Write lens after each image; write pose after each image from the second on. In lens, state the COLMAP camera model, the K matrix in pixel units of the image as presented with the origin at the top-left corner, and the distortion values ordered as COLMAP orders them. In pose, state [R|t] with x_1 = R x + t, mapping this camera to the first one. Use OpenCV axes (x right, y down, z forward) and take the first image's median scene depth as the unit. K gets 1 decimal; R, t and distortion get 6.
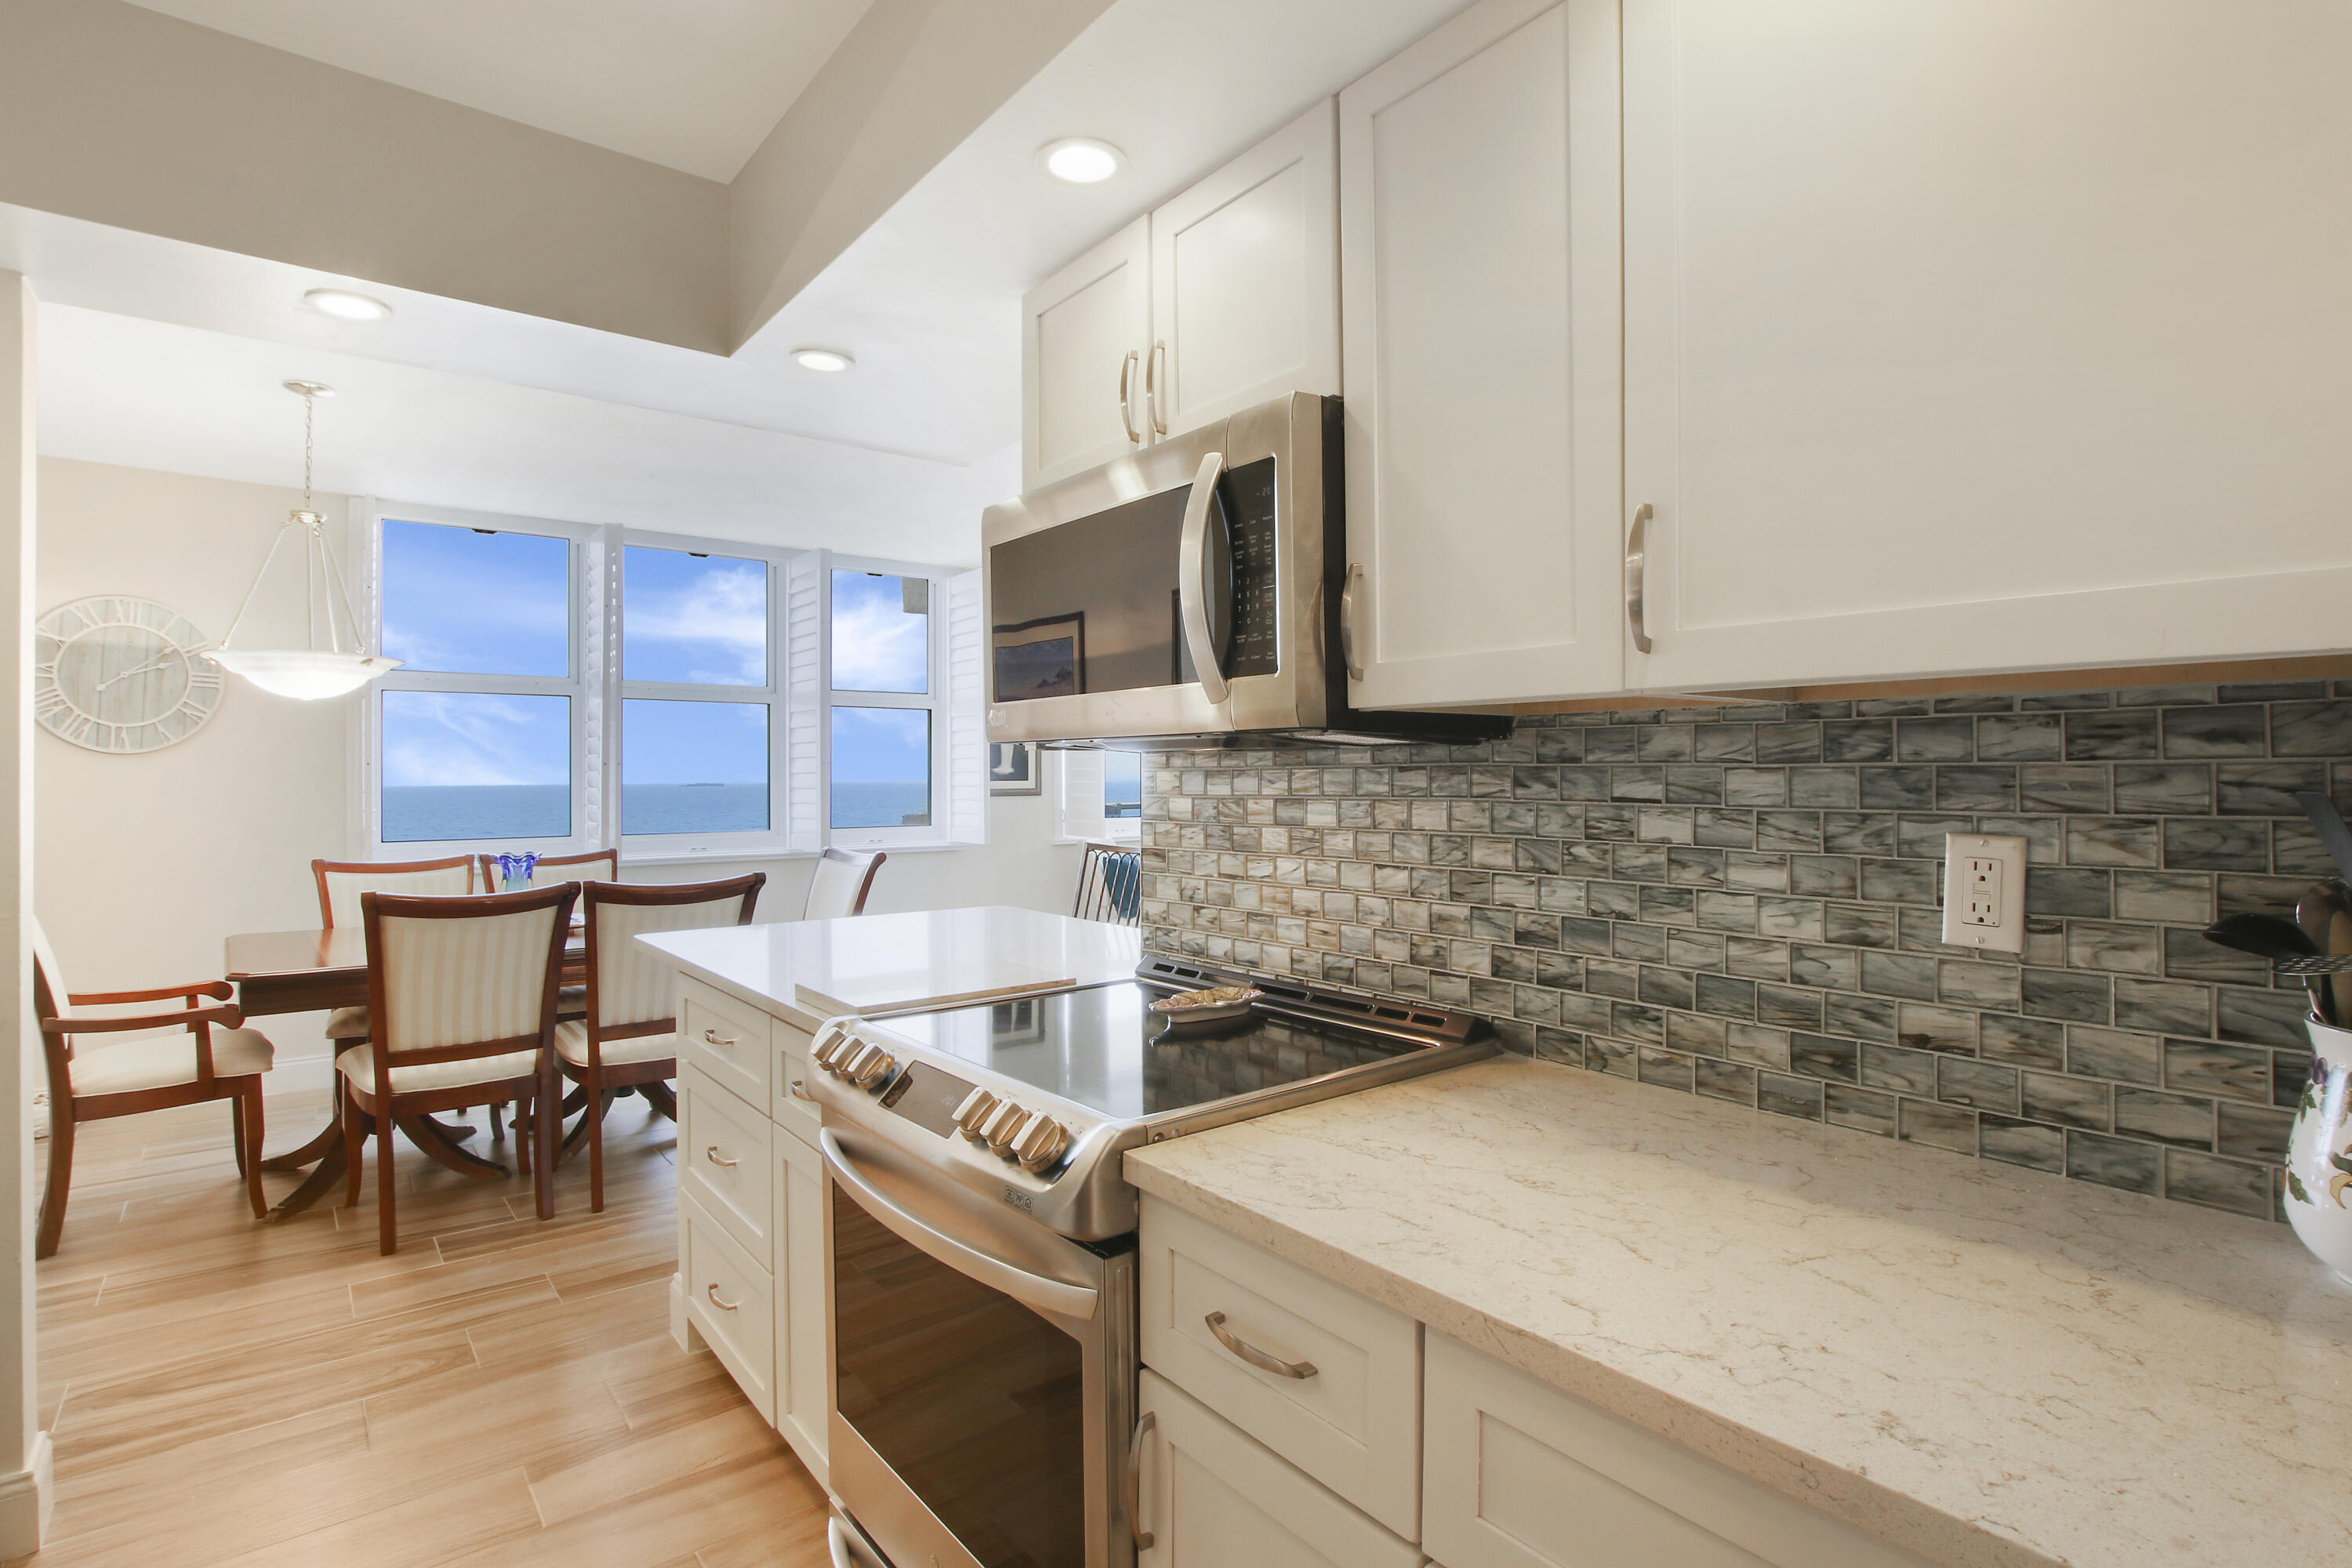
lens RADIAL K [[1149.5, 0, 1183.7], [0, 1149.5, 768.5], [0, 0, 1]] dist [-0.016911, 0.001921]
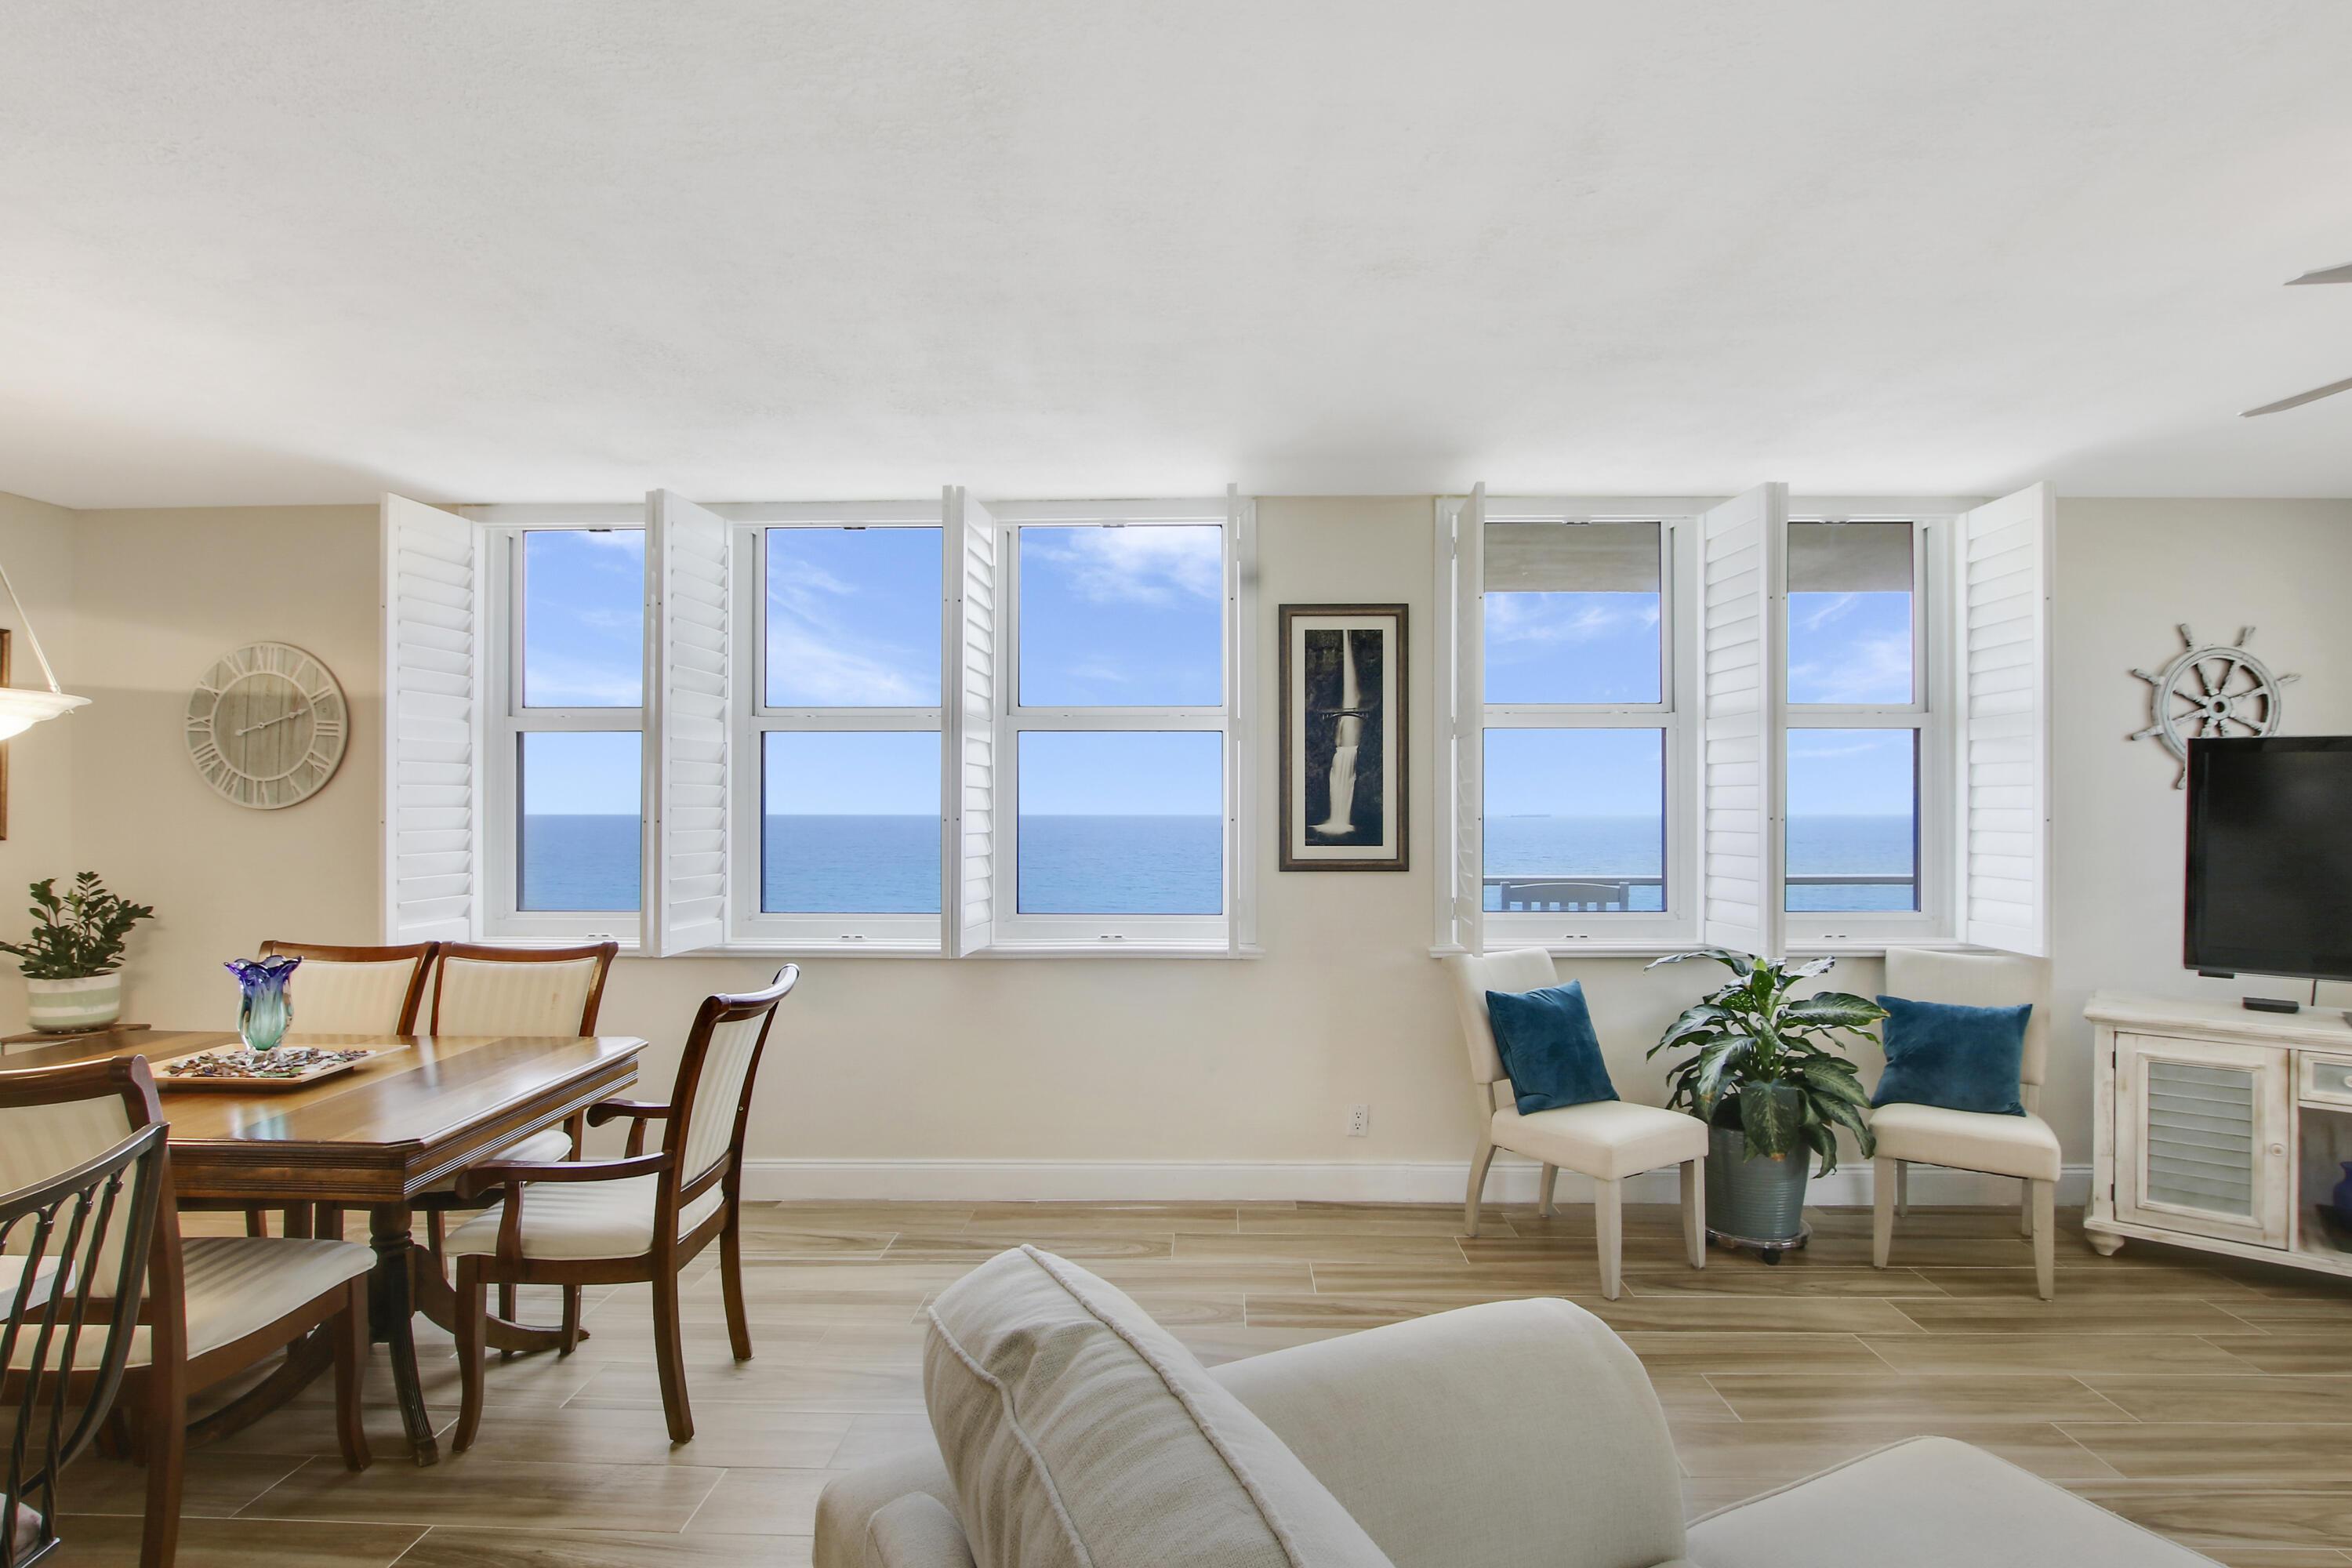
lens RADIAL K [[1149.5, 0, 1144.8], [0, 1149.5, 827.2], [0, 0, 1]] dist [-0.016911, 0.001921]
pose [[0.760221, 0.000942, -0.649663, 0.304532], [-0.000042, 0.999999, 0.001400, 0.000440], [0.649664, -0.001036, 0.760221, 0.972998]]
